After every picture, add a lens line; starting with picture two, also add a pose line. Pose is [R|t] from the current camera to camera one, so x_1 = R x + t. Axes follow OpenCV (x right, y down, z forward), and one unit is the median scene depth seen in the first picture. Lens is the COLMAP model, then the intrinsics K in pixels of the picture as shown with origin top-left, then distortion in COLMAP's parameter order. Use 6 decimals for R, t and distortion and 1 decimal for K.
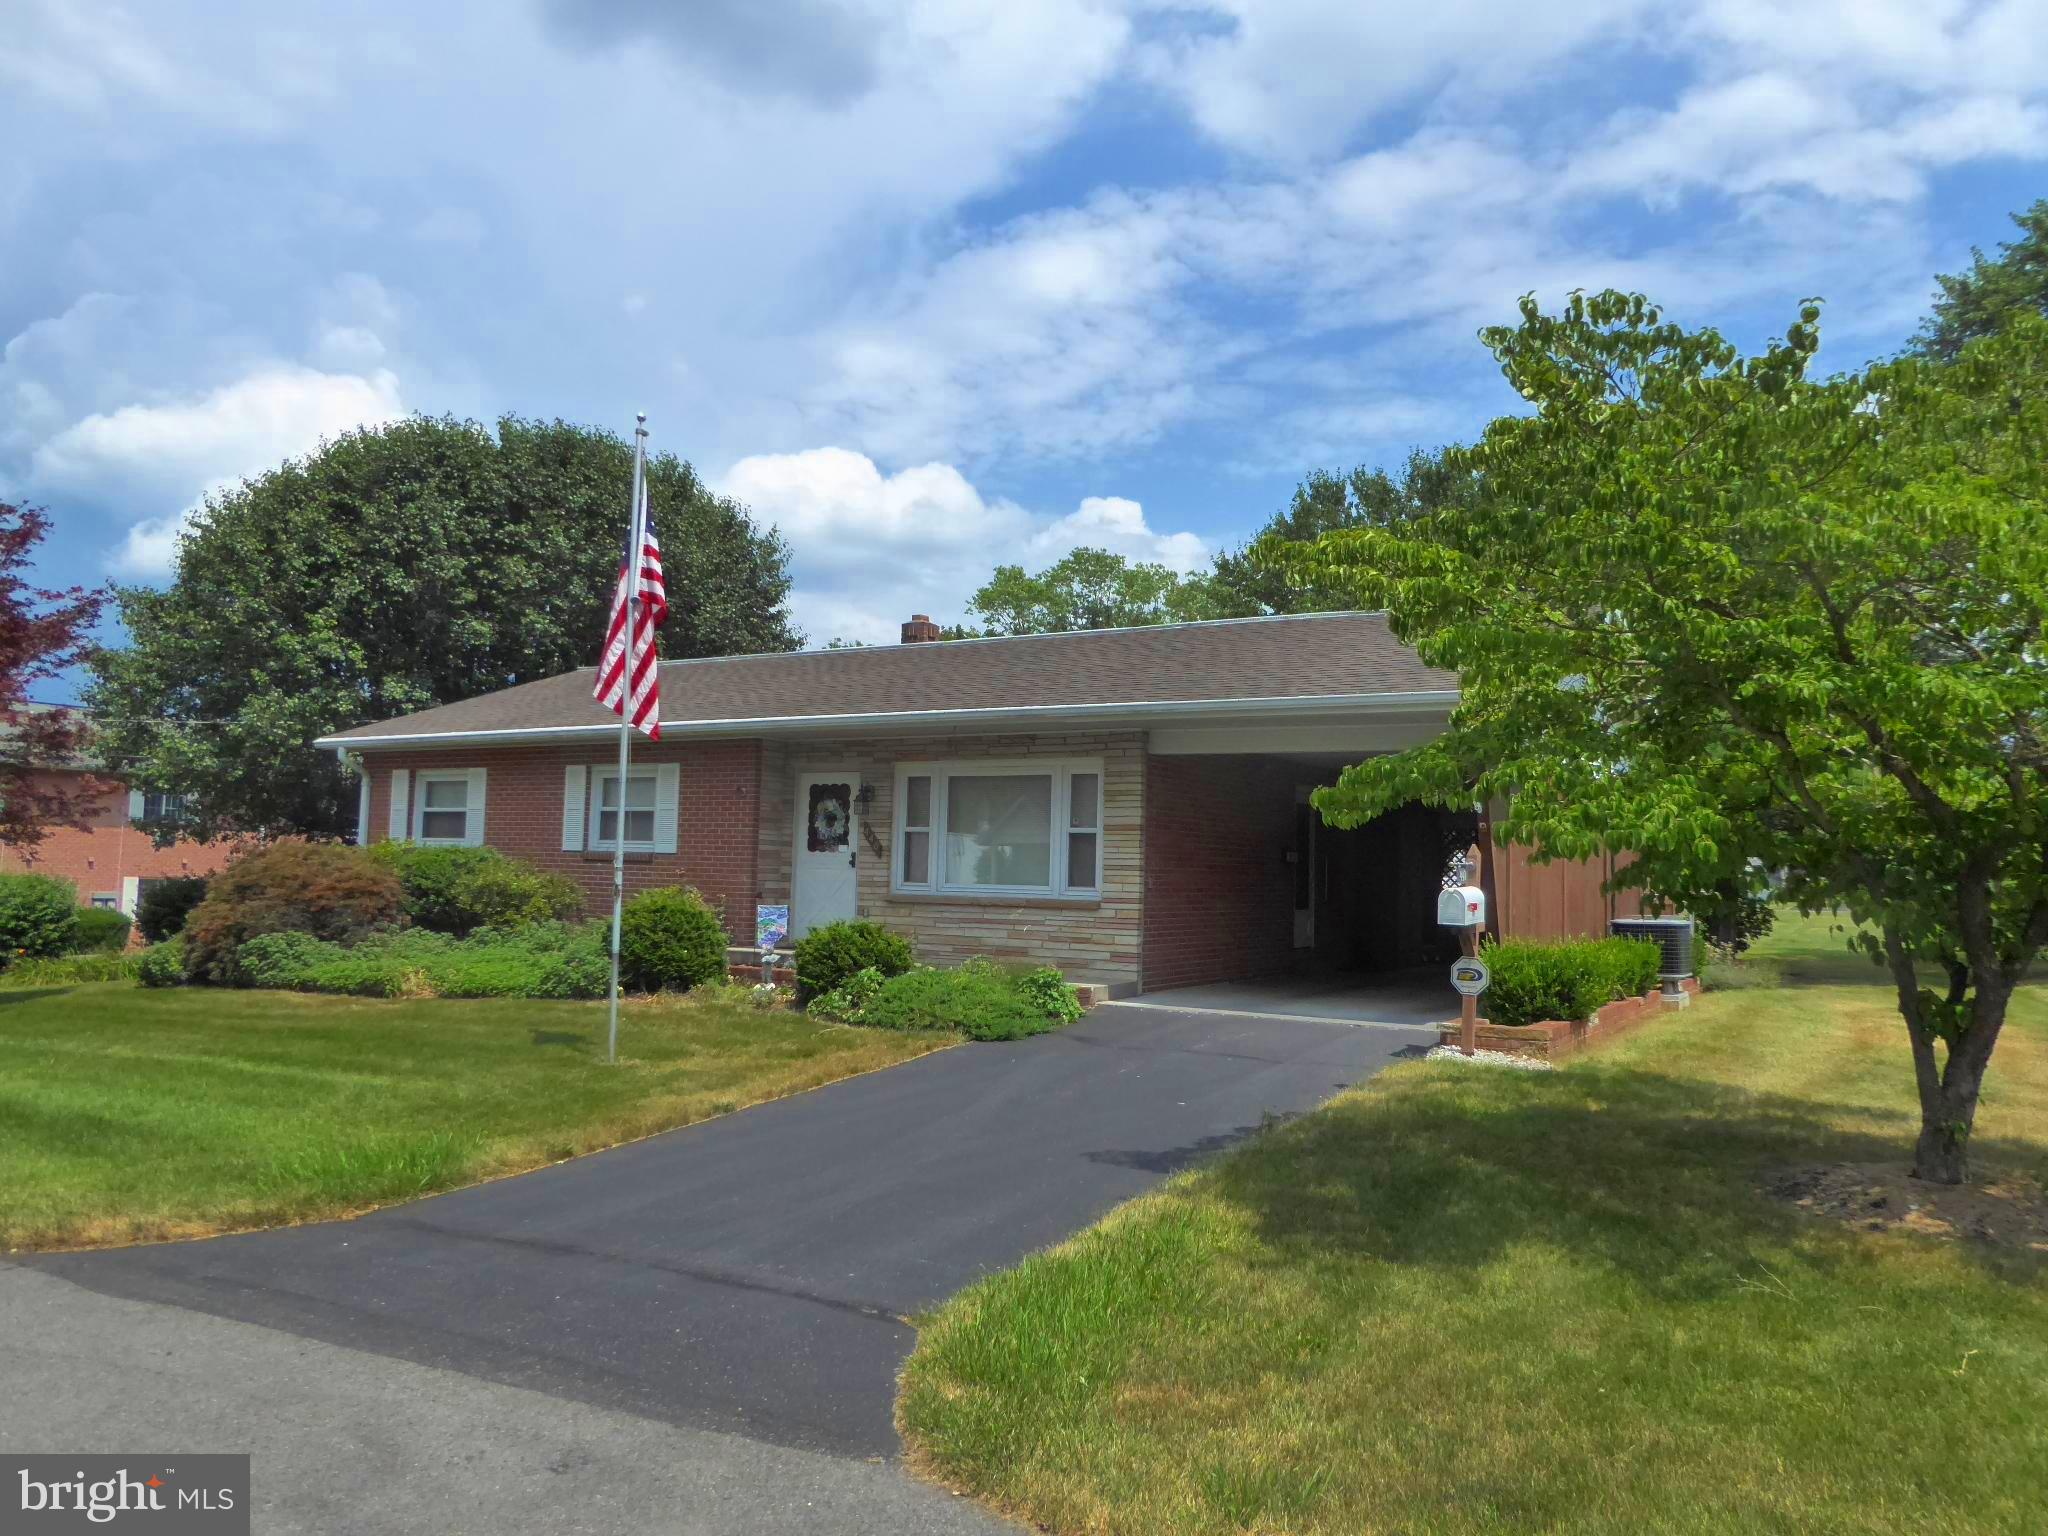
lens RADIAL K [[1431.0, 0, 1051.0], [0, 1431.0, 769.3], [0, 0, 1]] dist [-0.034396, 0.006485]
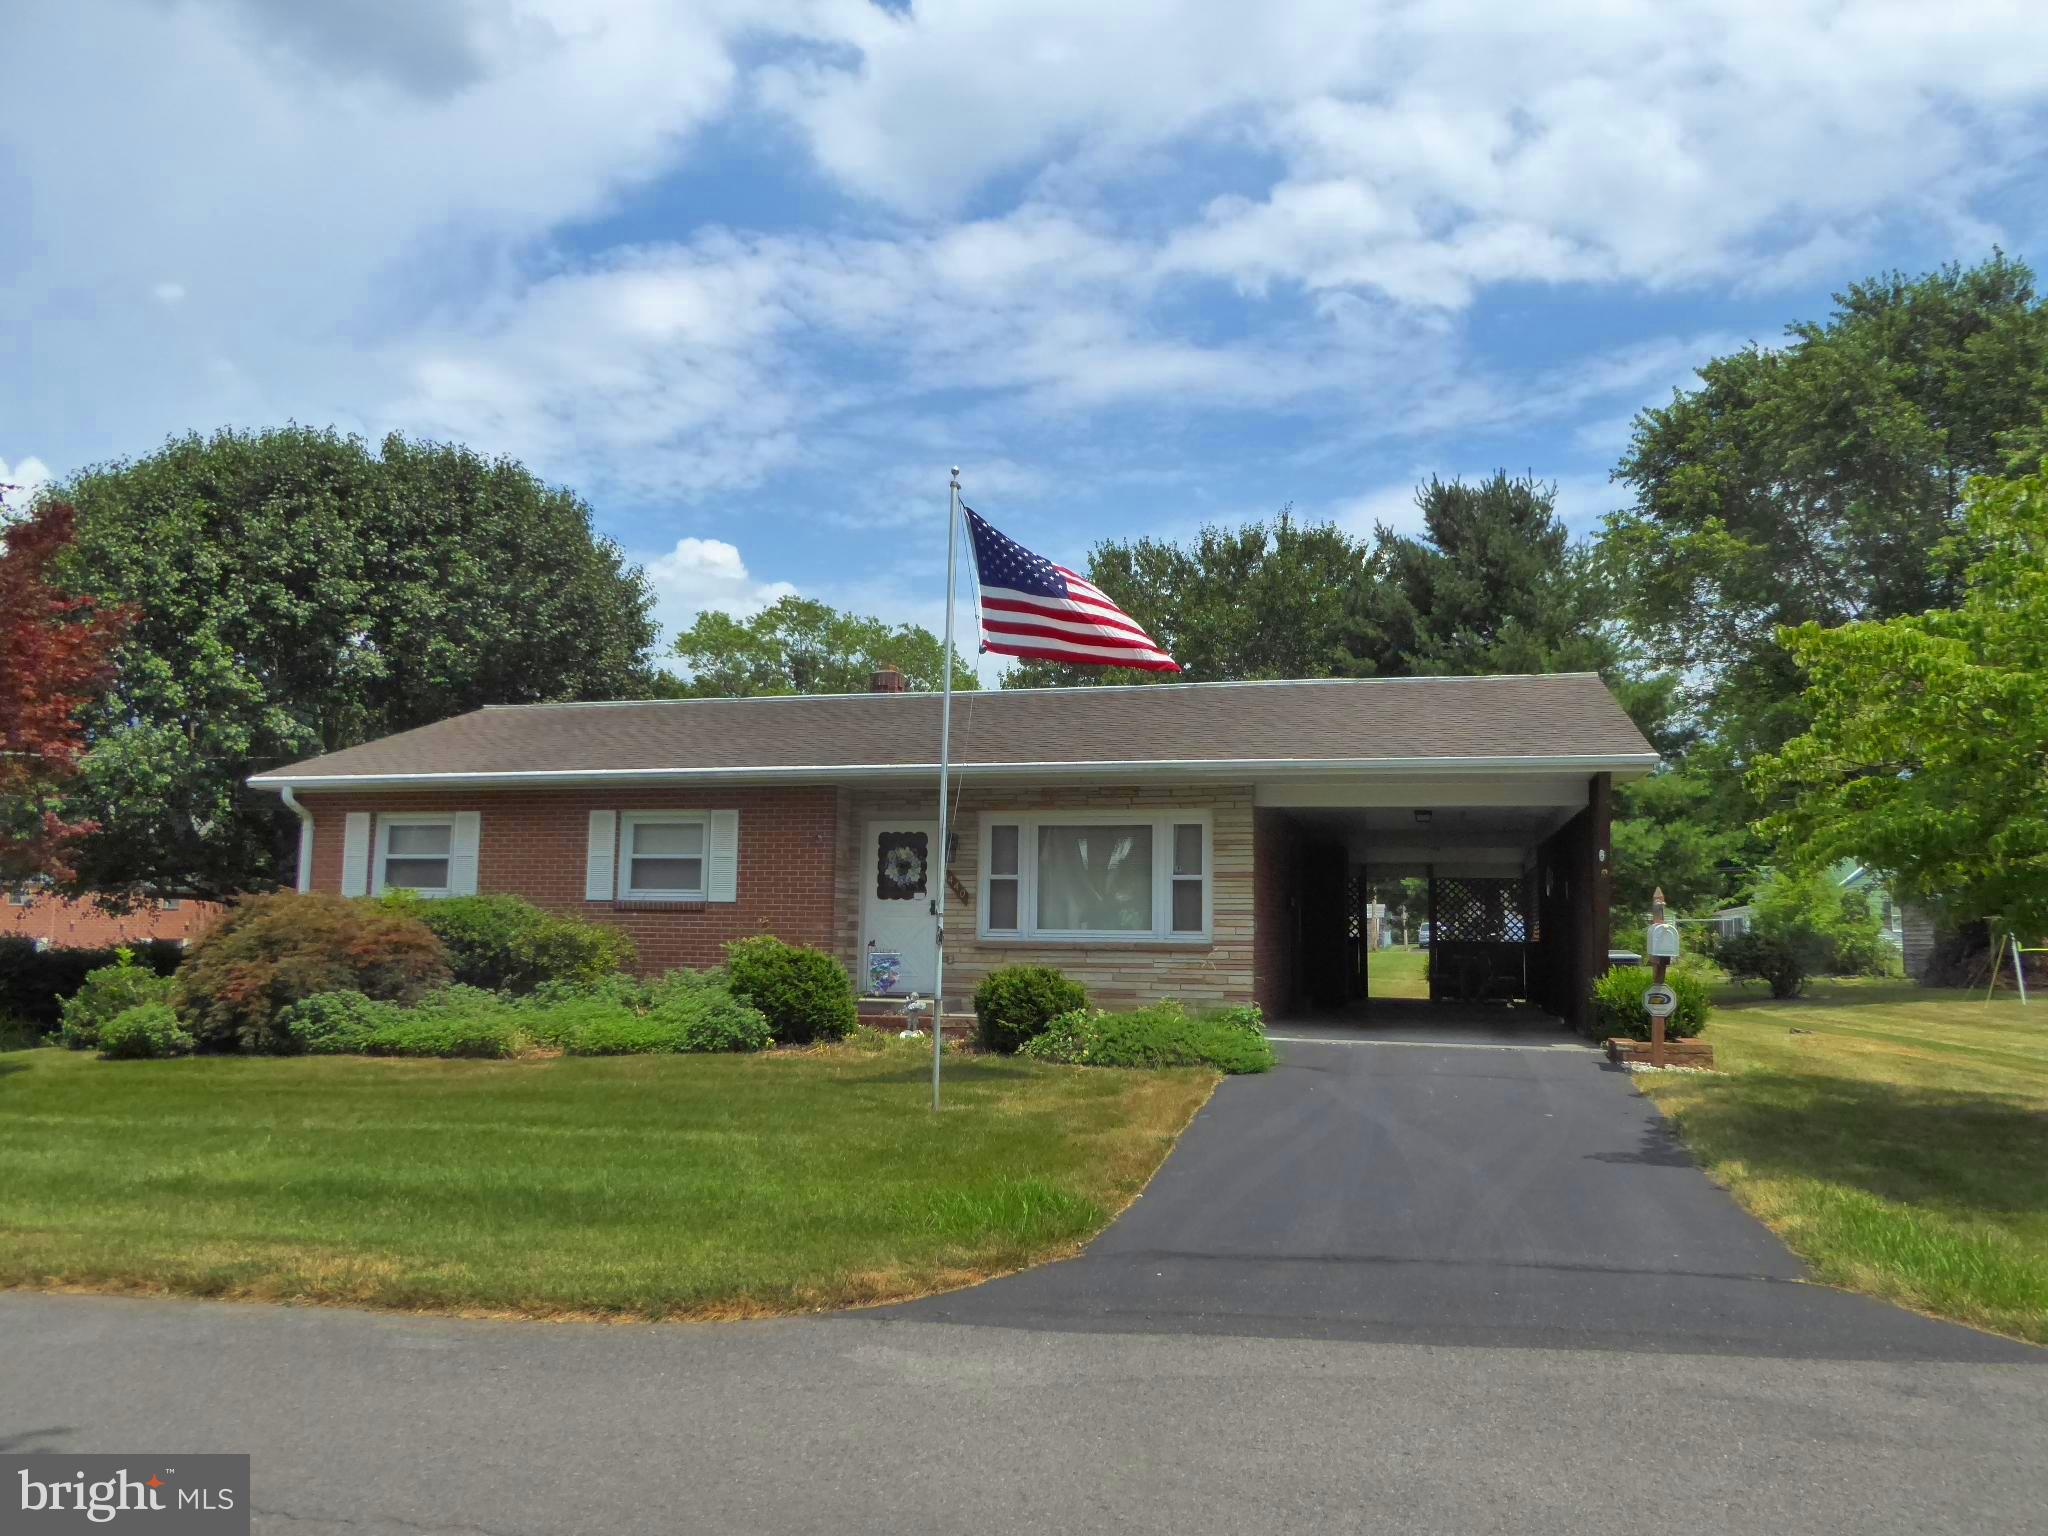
lens RADIAL K [[1434.8, 0, 1024.5], [0, 1434.8, 792.2], [0, 0, 1]] dist [-0.024758, 0.004161]
pose [[0.965428, 0.014889, 0.260244, -0.340736], [-0.009765, 0.999732, -0.020971, 0.002660], [-0.260486, 0.017705, 0.965315, 0.004148]]
